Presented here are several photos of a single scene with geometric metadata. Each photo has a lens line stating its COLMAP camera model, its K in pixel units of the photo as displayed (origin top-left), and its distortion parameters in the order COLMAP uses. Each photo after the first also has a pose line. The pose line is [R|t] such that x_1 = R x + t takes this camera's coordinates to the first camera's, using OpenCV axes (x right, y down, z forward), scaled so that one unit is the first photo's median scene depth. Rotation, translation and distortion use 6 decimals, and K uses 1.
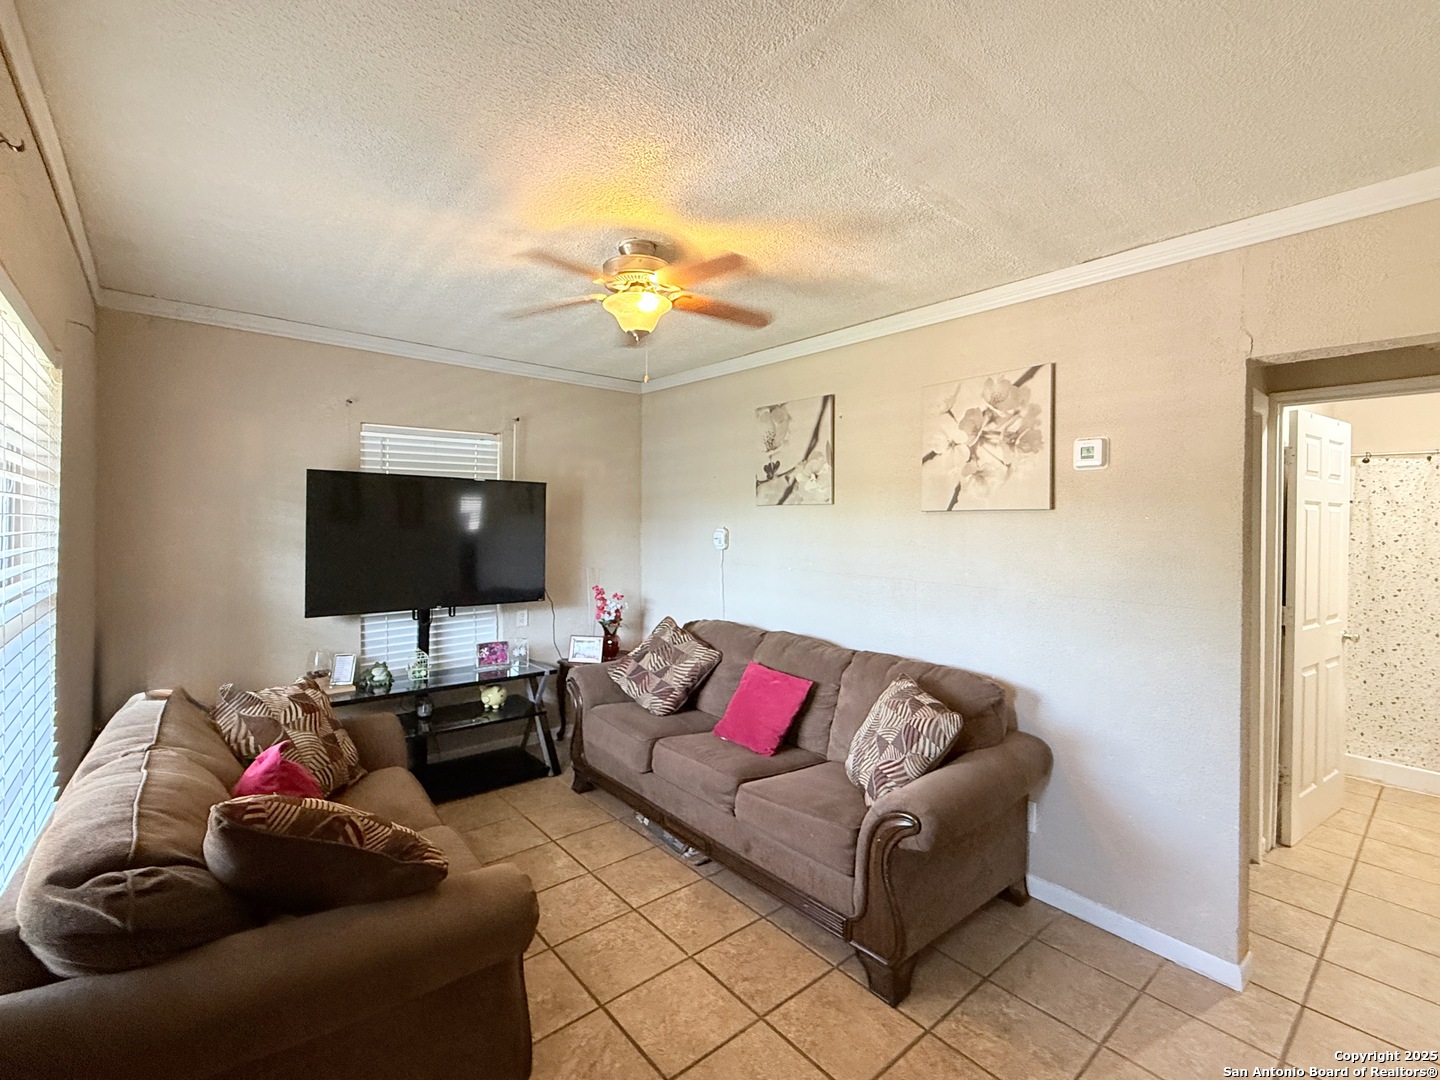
lens RADIAL K [[637.9, 0, 720.5], [0, 637.9, 530.6], [0, 0, 1]] dist [0.000508, -0.000034]
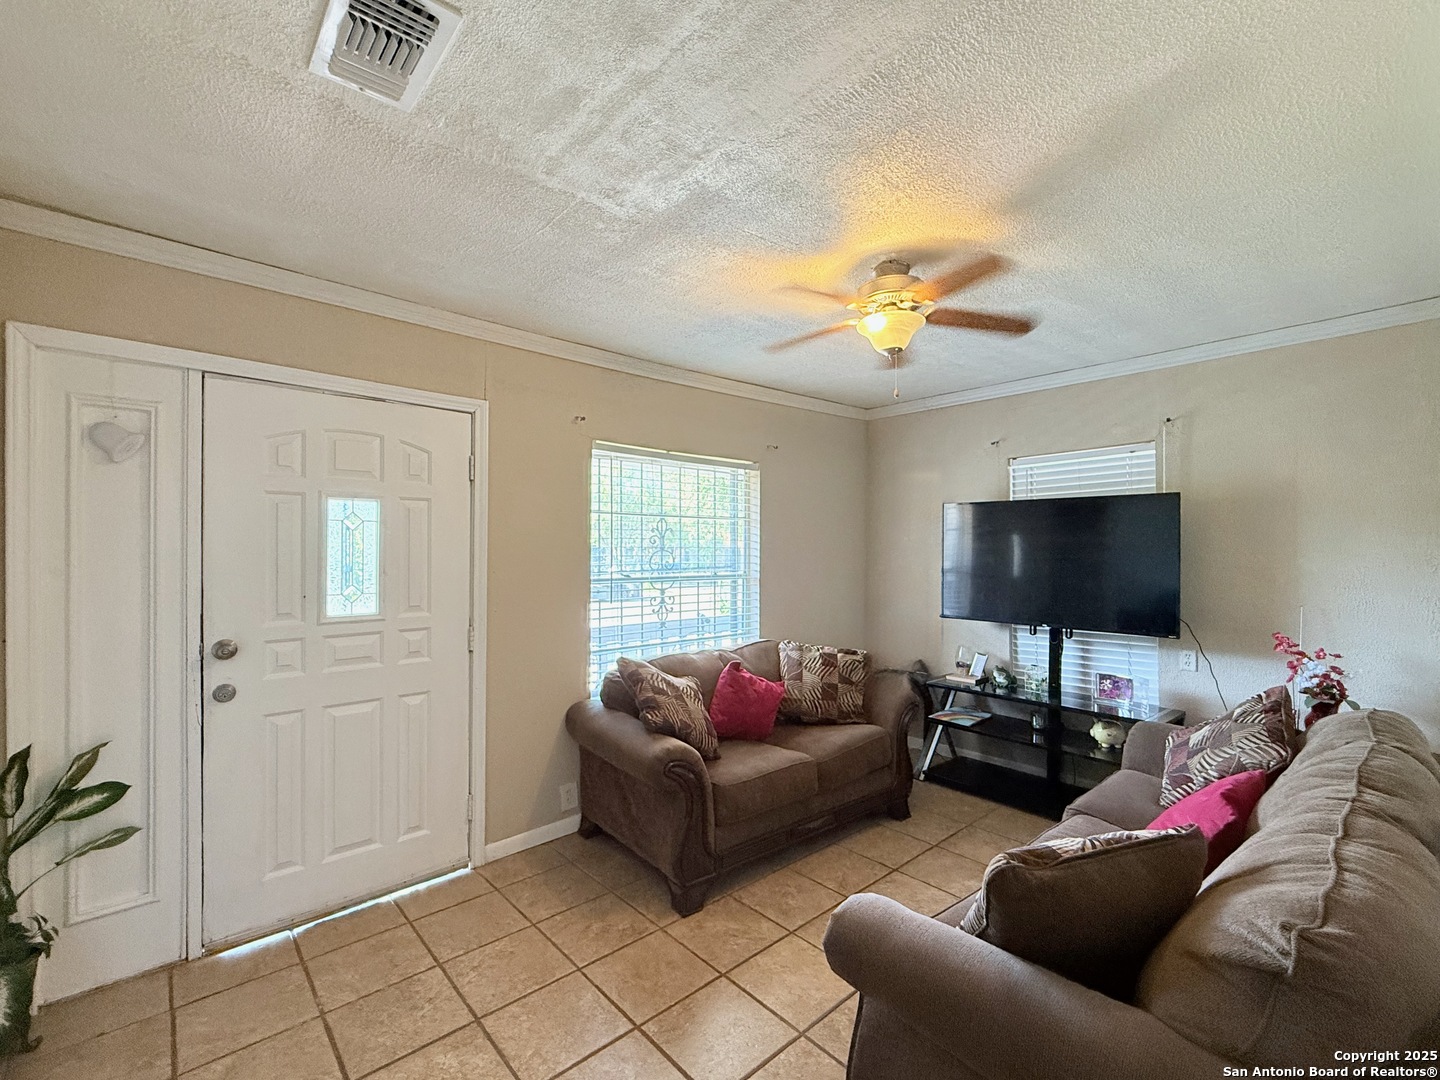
lens RADIAL K [[629.3, 0, 719.1], [0, 629.3, 550.7], [0, 0, 1]] dist [-0.000766, -0.000327]
pose [[0.021547, -0.005670, -0.999752, 0.528111], [-0.014887, 0.999871, -0.005991, 0.012362], [0.999657, 0.015012, 0.021460, 0.422907]]
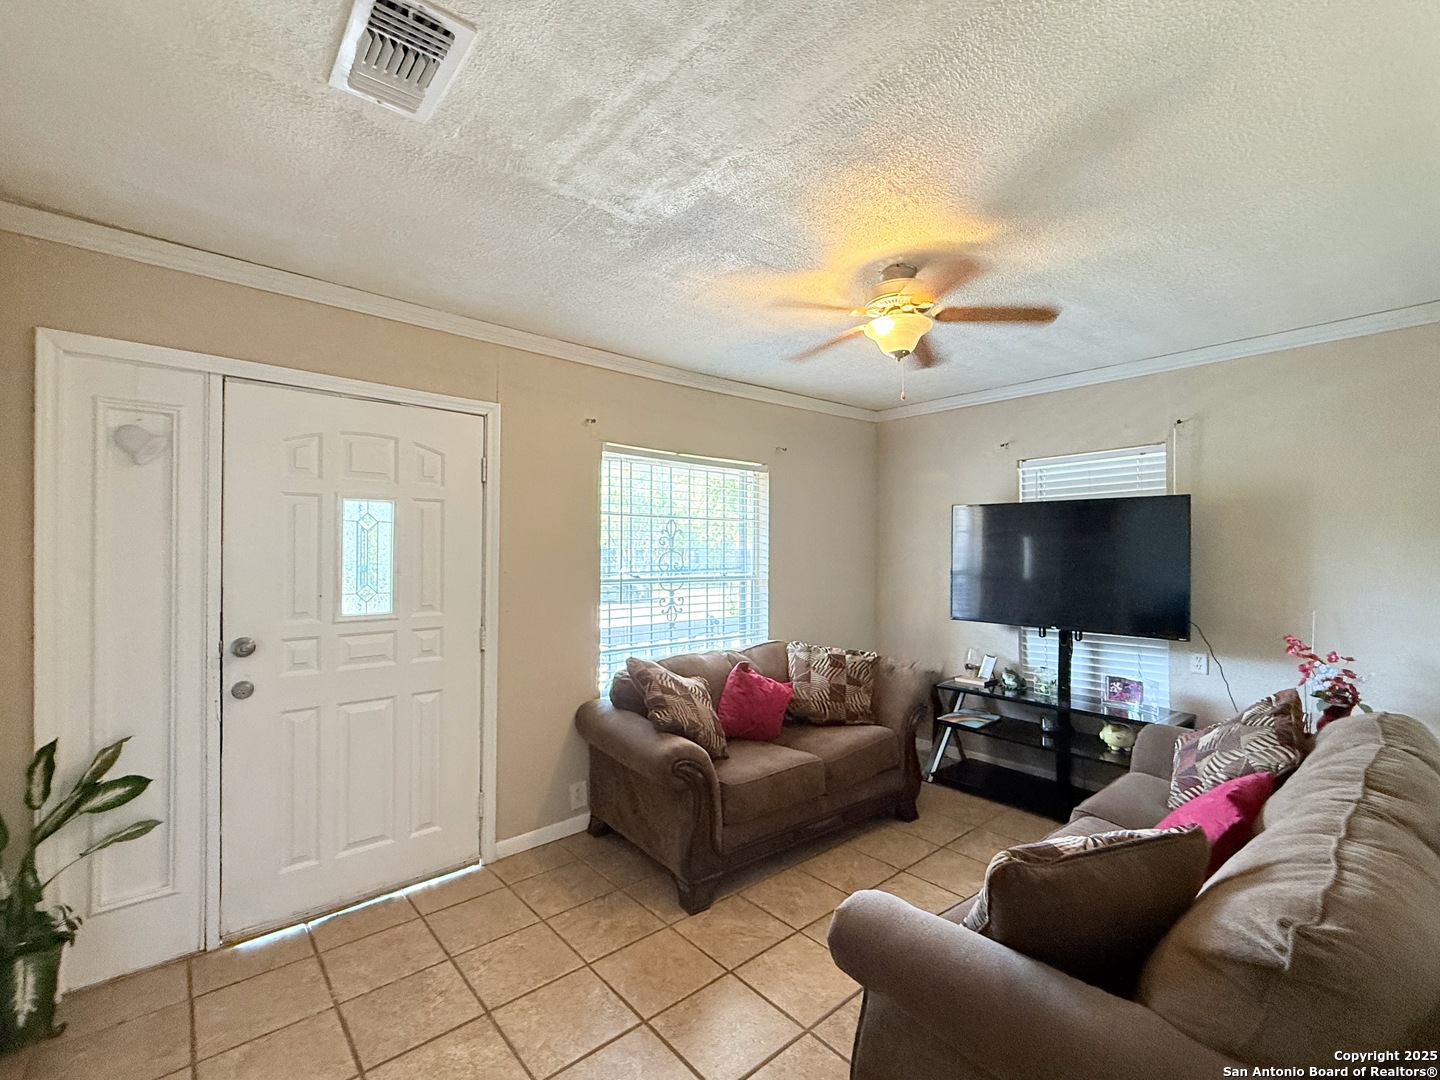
lens RADIAL K [[629.3, 0, 719.1], [0, 629.3, 550.7], [0, 0, 1]] dist [-0.000766, -0.000327]
pose [[0.005554, -0.008594, -0.999948, 0.534460], [-0.017389, 0.999811, -0.008689, 0.013248], [0.999833, 0.017436, 0.005404, 0.424806]]
